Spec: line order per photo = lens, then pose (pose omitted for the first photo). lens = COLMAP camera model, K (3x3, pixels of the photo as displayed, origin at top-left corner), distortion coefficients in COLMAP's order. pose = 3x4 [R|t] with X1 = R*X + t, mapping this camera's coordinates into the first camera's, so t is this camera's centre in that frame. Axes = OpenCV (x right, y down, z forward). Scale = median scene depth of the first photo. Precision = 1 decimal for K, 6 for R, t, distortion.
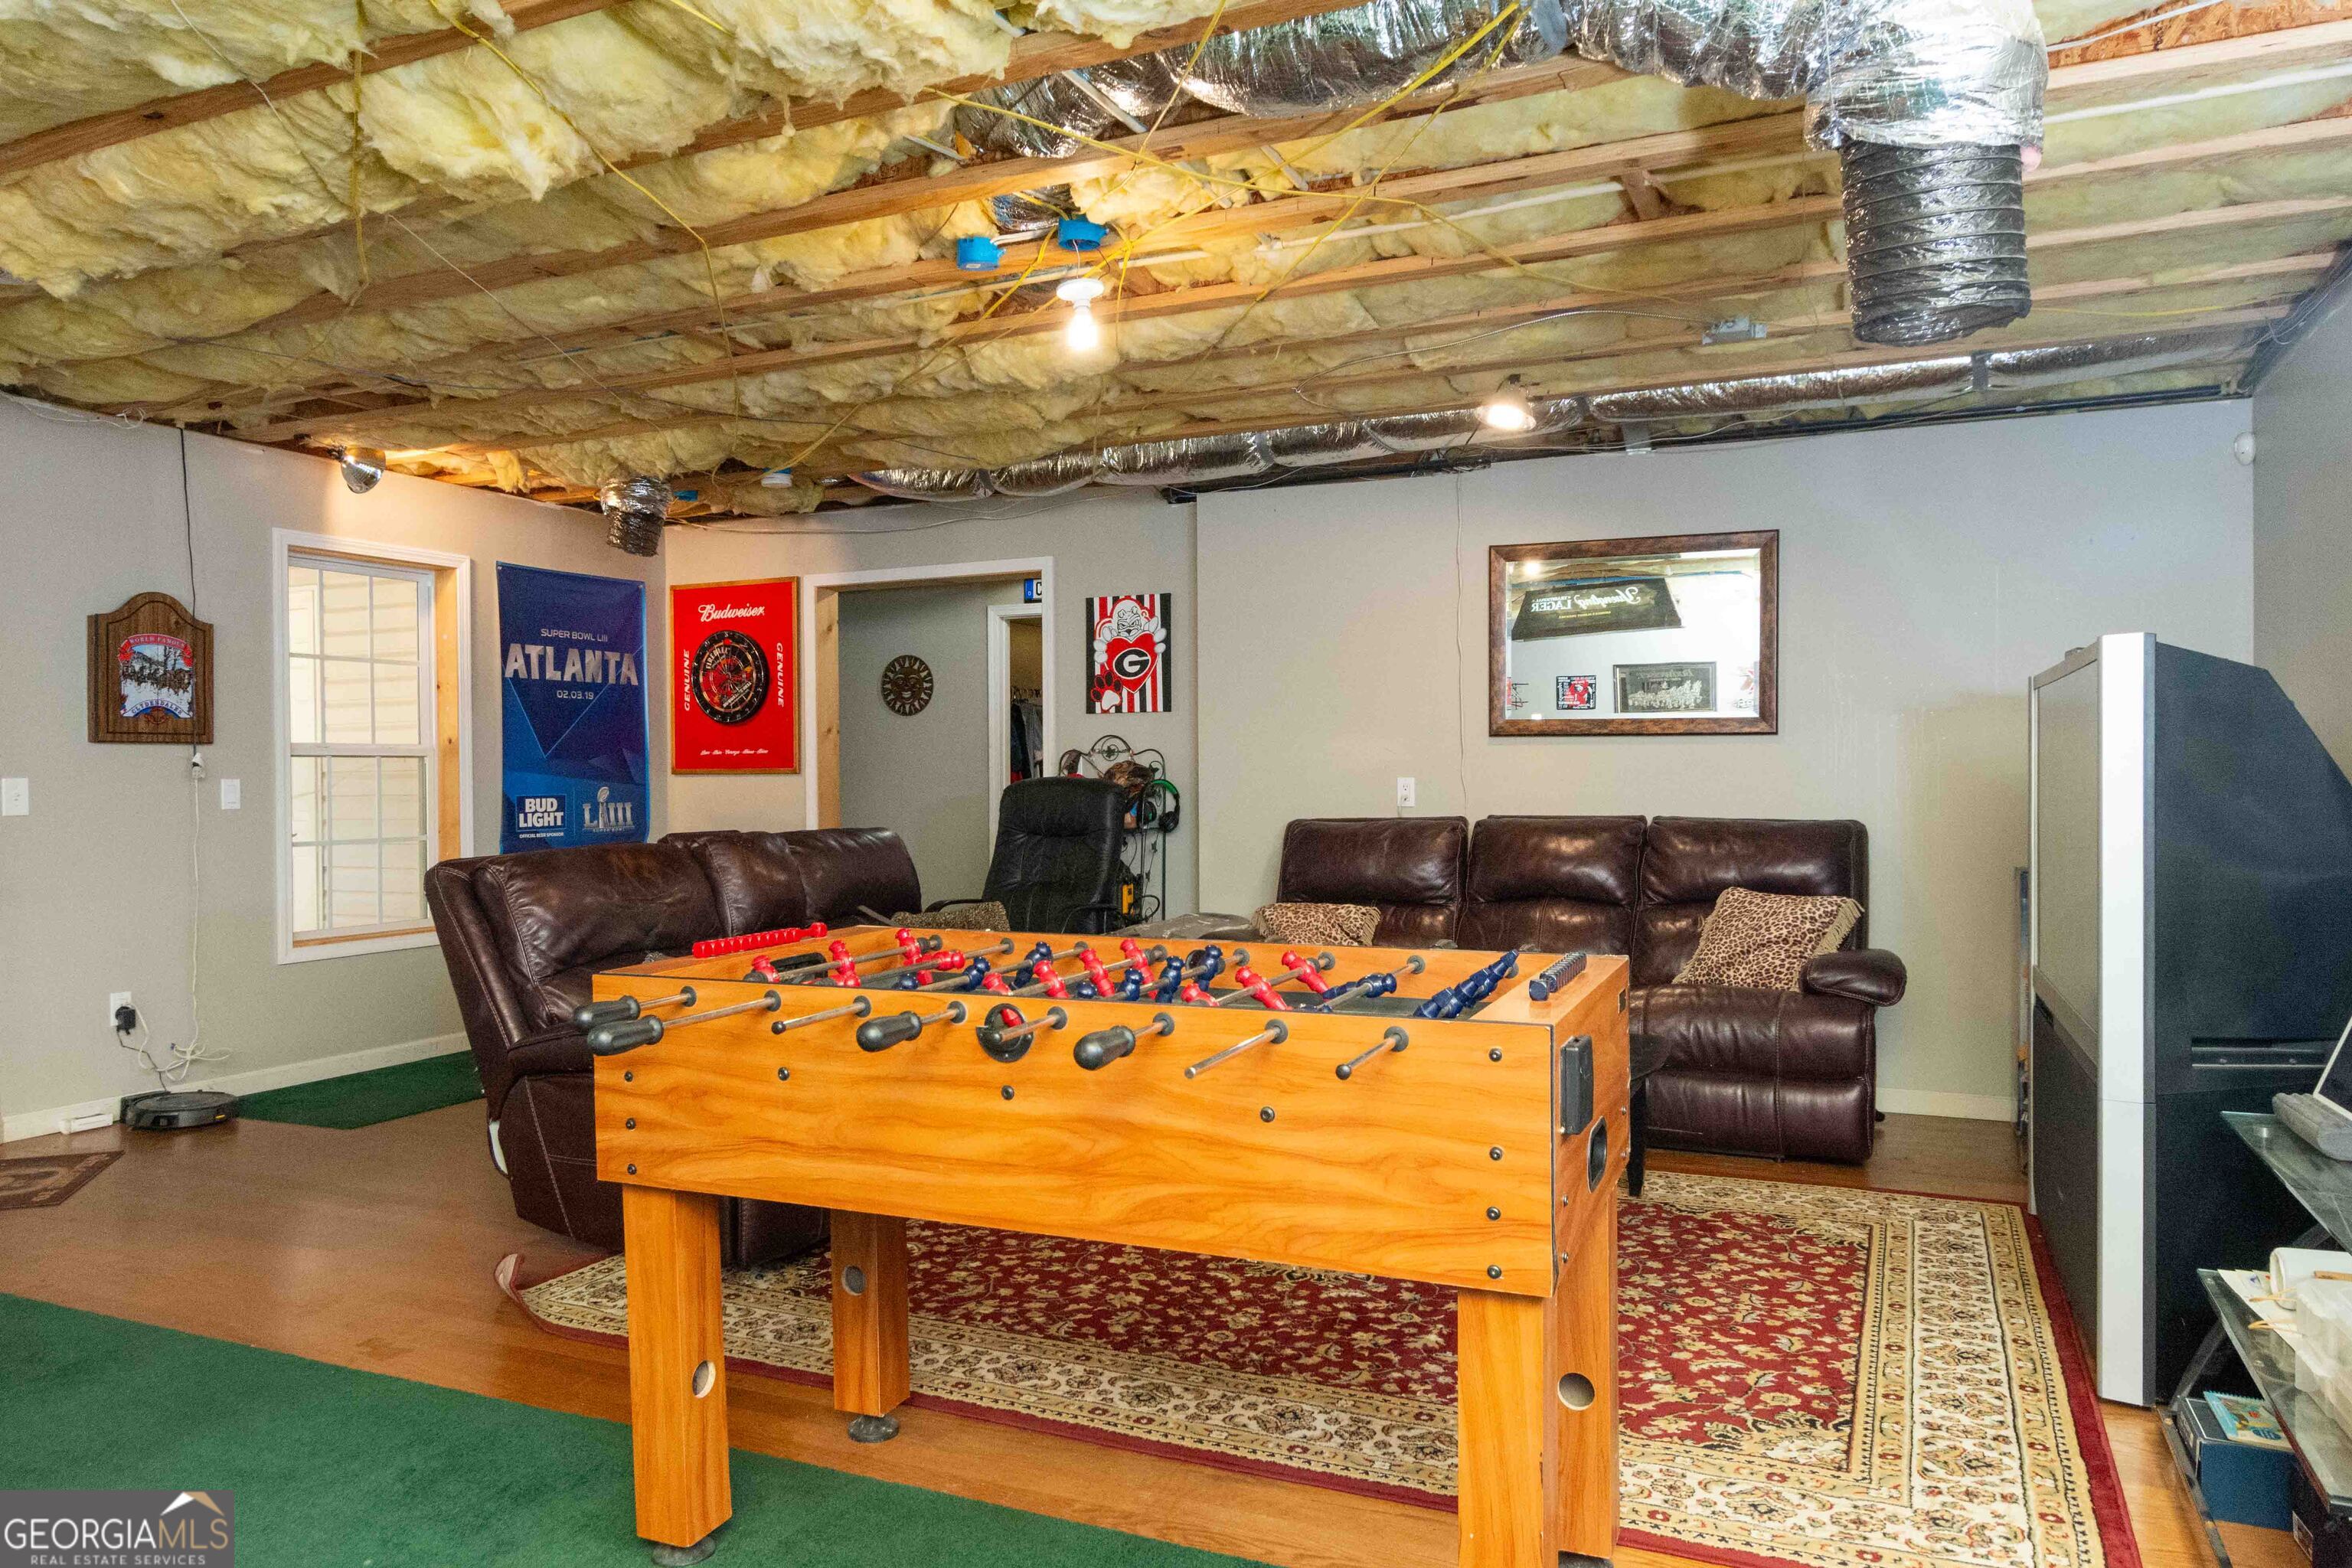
lens RADIAL K [[1552.8, 0, 1173.3], [0, 1552.8, 776.3], [0, 0, 1]] dist [-0.005706, -0.000680]
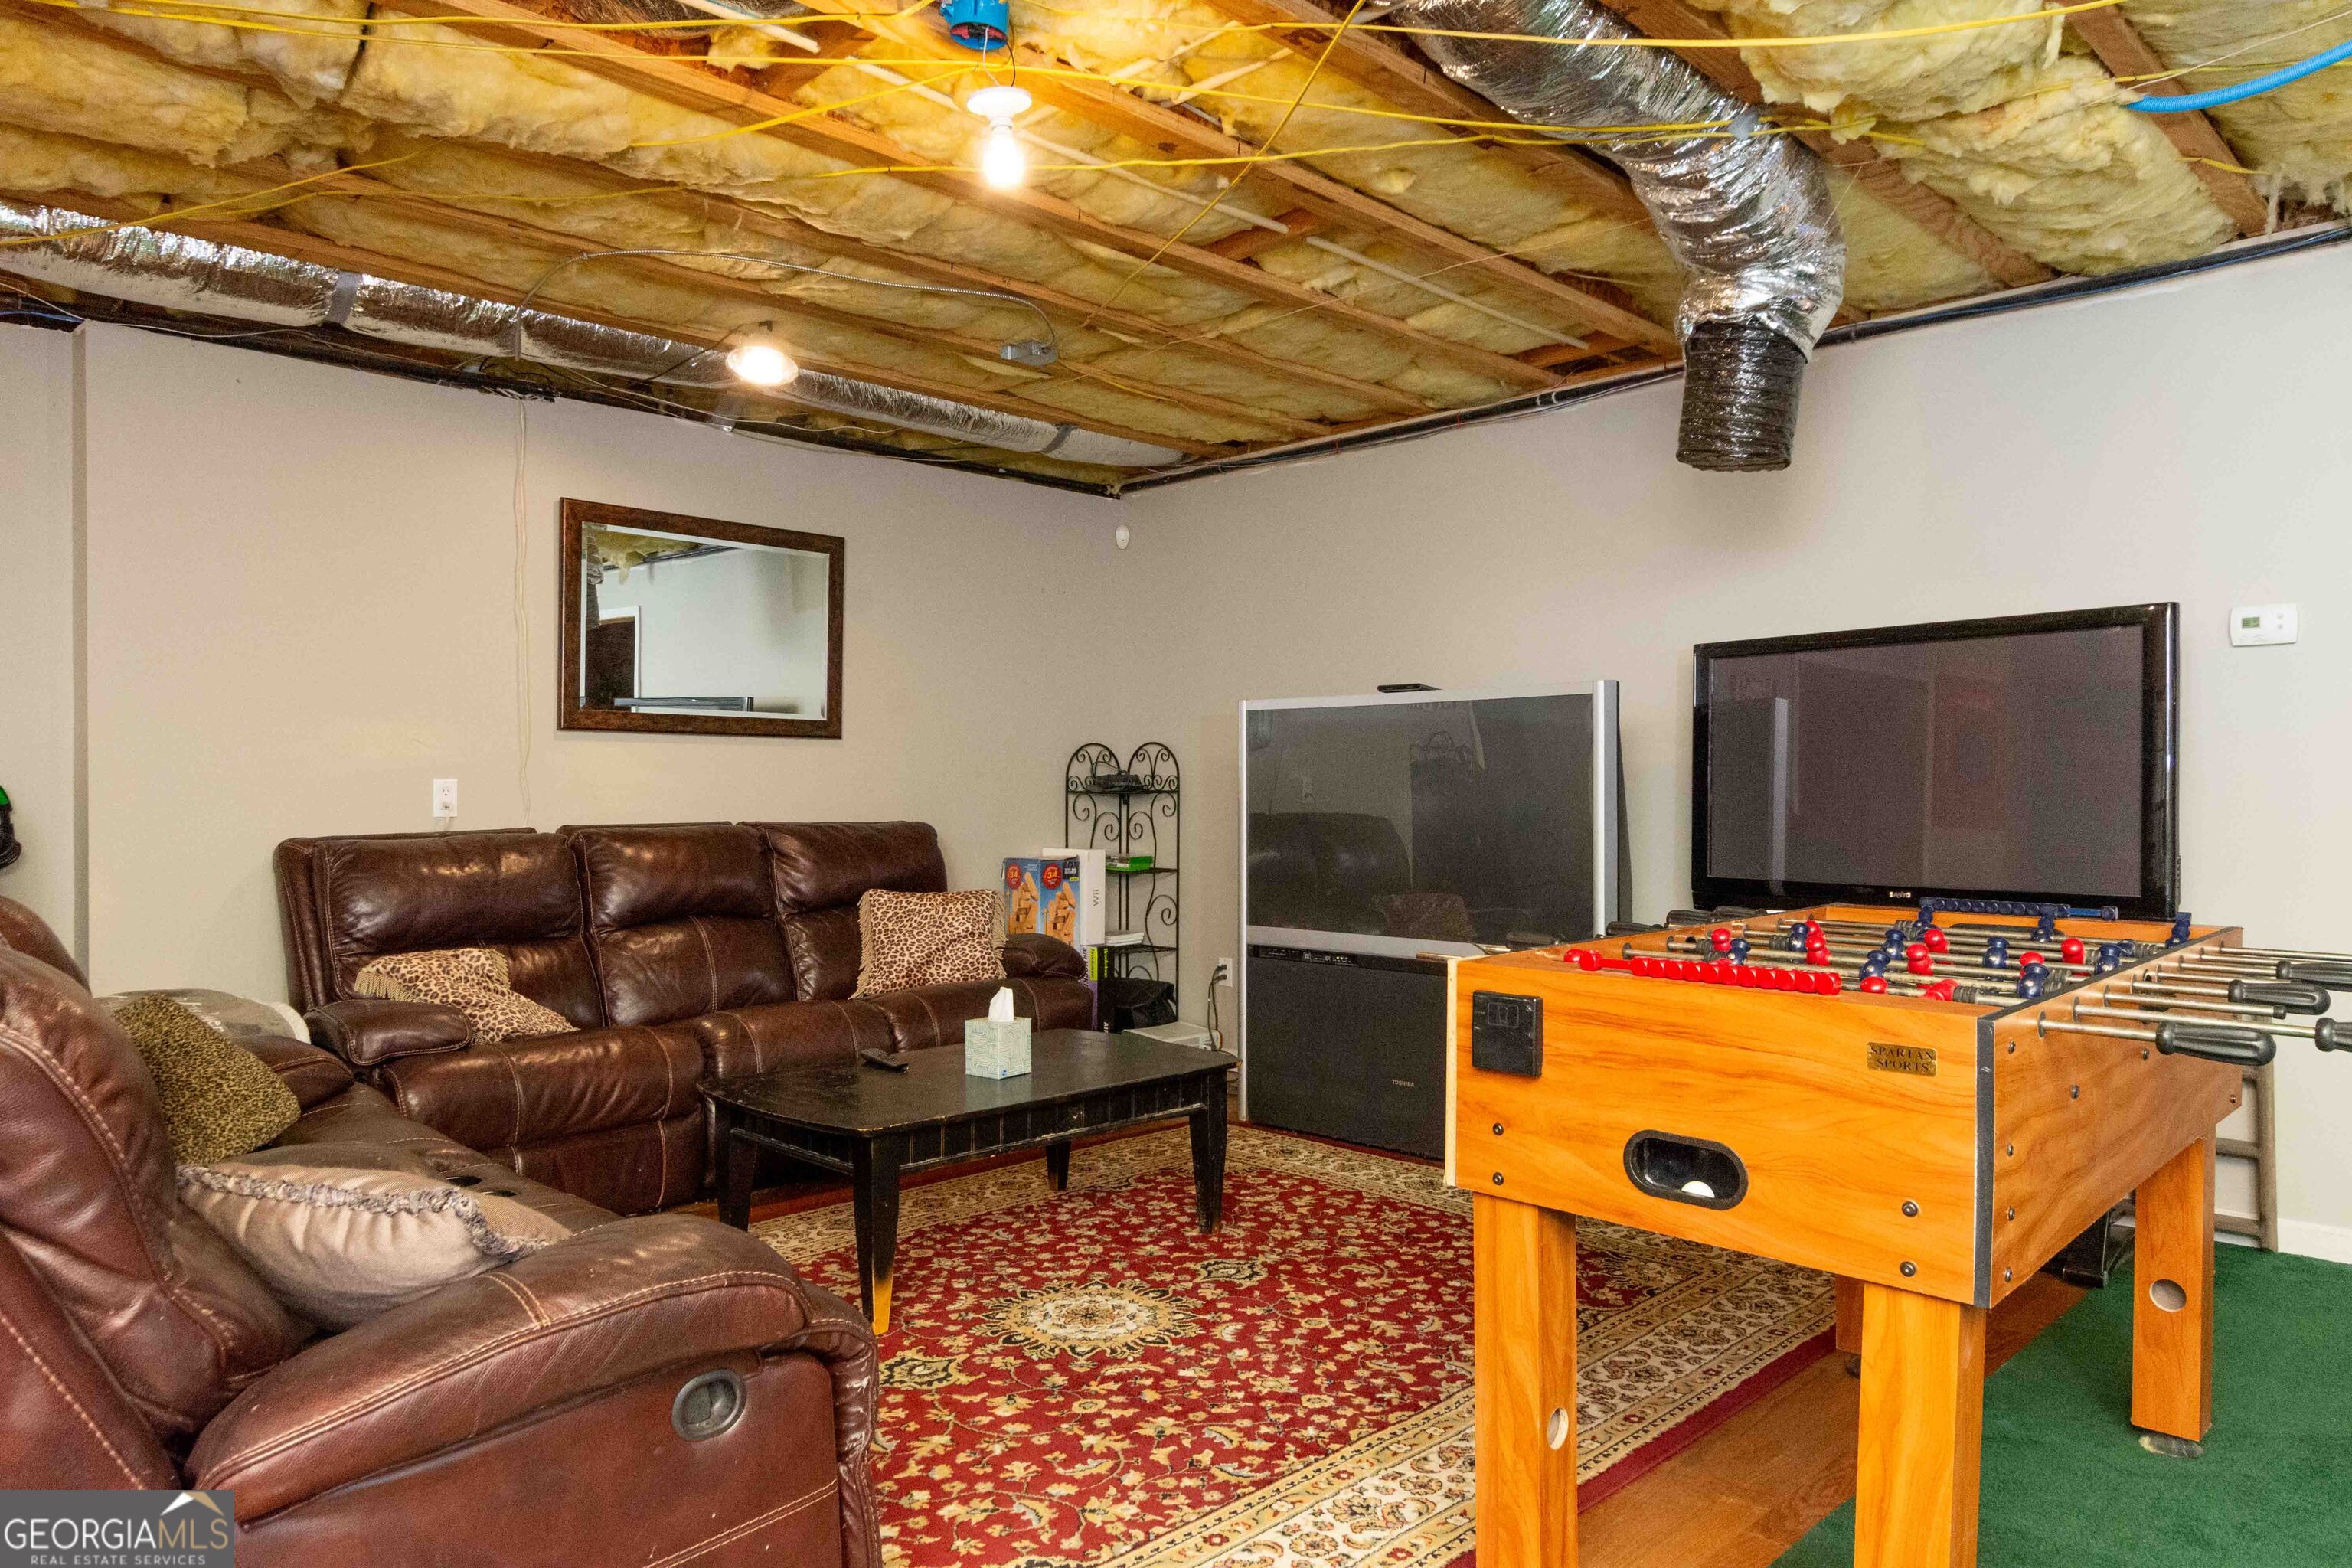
lens RADIAL K [[1524.6, 0, 1170.5], [0, 1524.6, 789.5], [0, 0, 1]] dist [-0.003291, -0.001795]
pose [[0.356556, 0.000805, 0.934274, -0.460986], [0.001005, 0.999999, -0.001245, 0.008074], [-0.934274, 0.001383, 0.356554, 0.438029]]
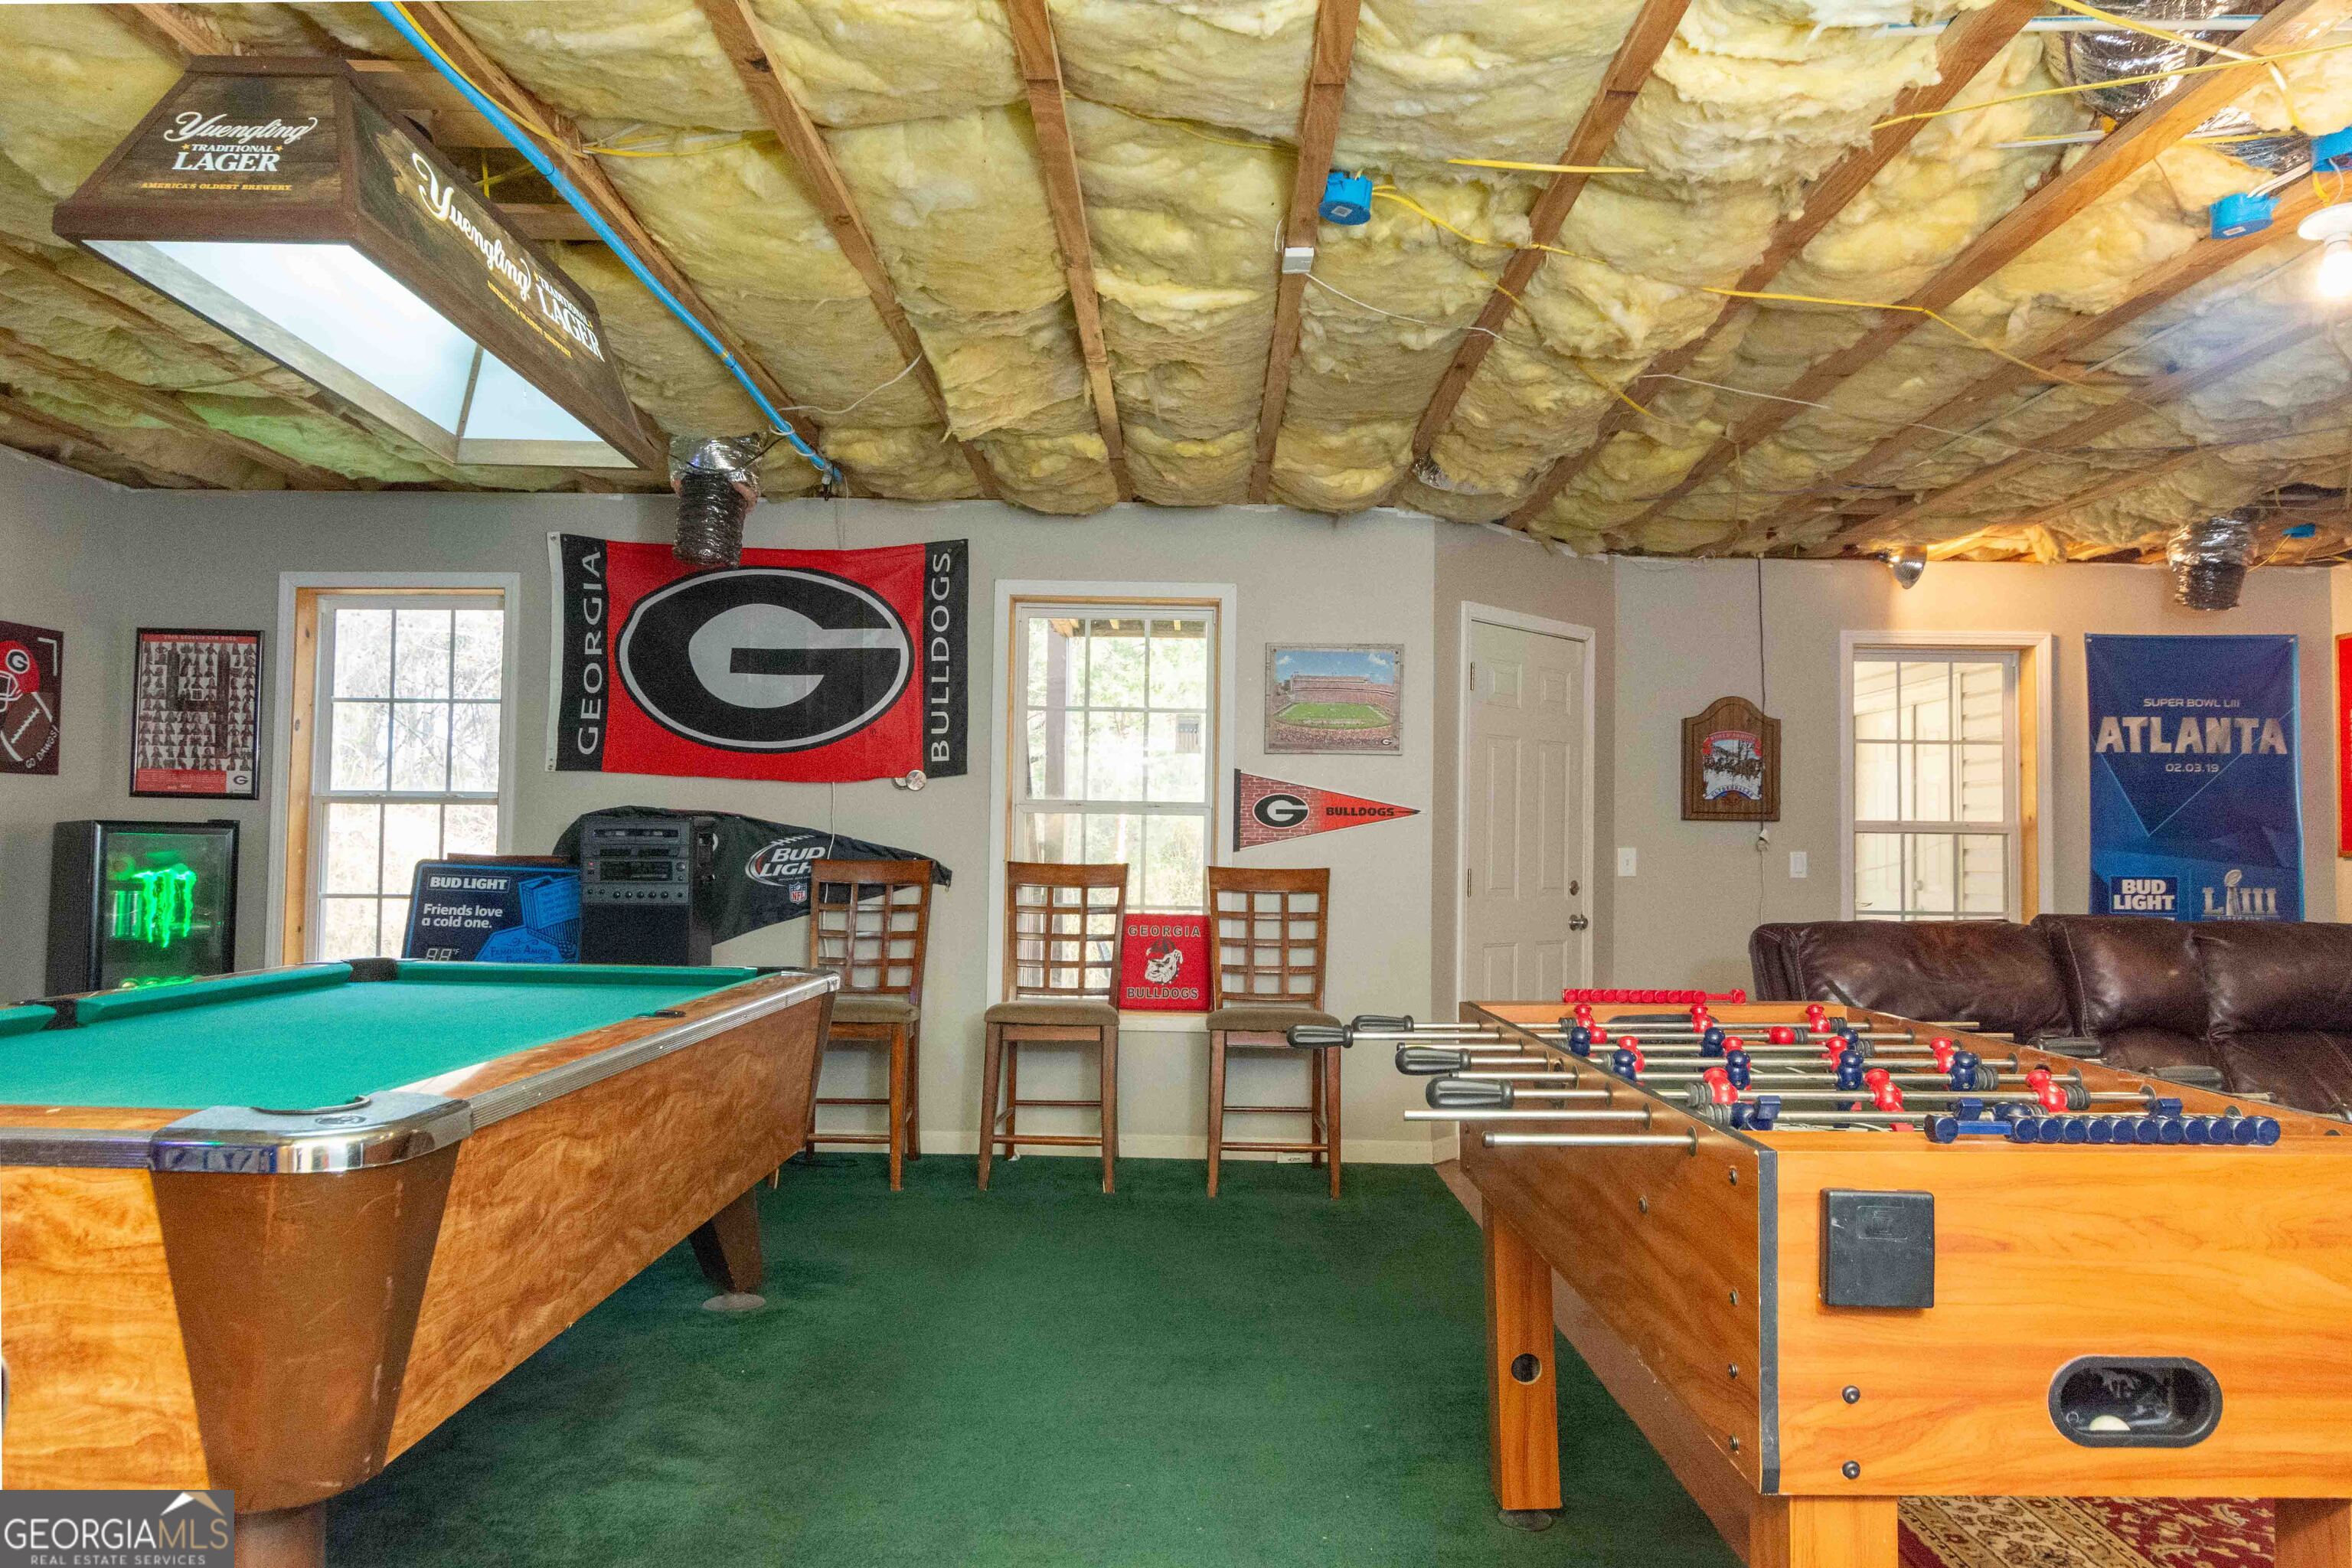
lens RADIAL K [[1524.6, 0, 1170.5], [0, 1524.6, 789.5], [0, 0, 1]] dist [-0.003291, -0.001795]
pose [[0.405189, -0.022244, -0.913962, 0.253682], [-0.018910, 0.999286, -0.032704, 0.001274], [0.914037, 0.030534, 0.404480, 0.118221]]
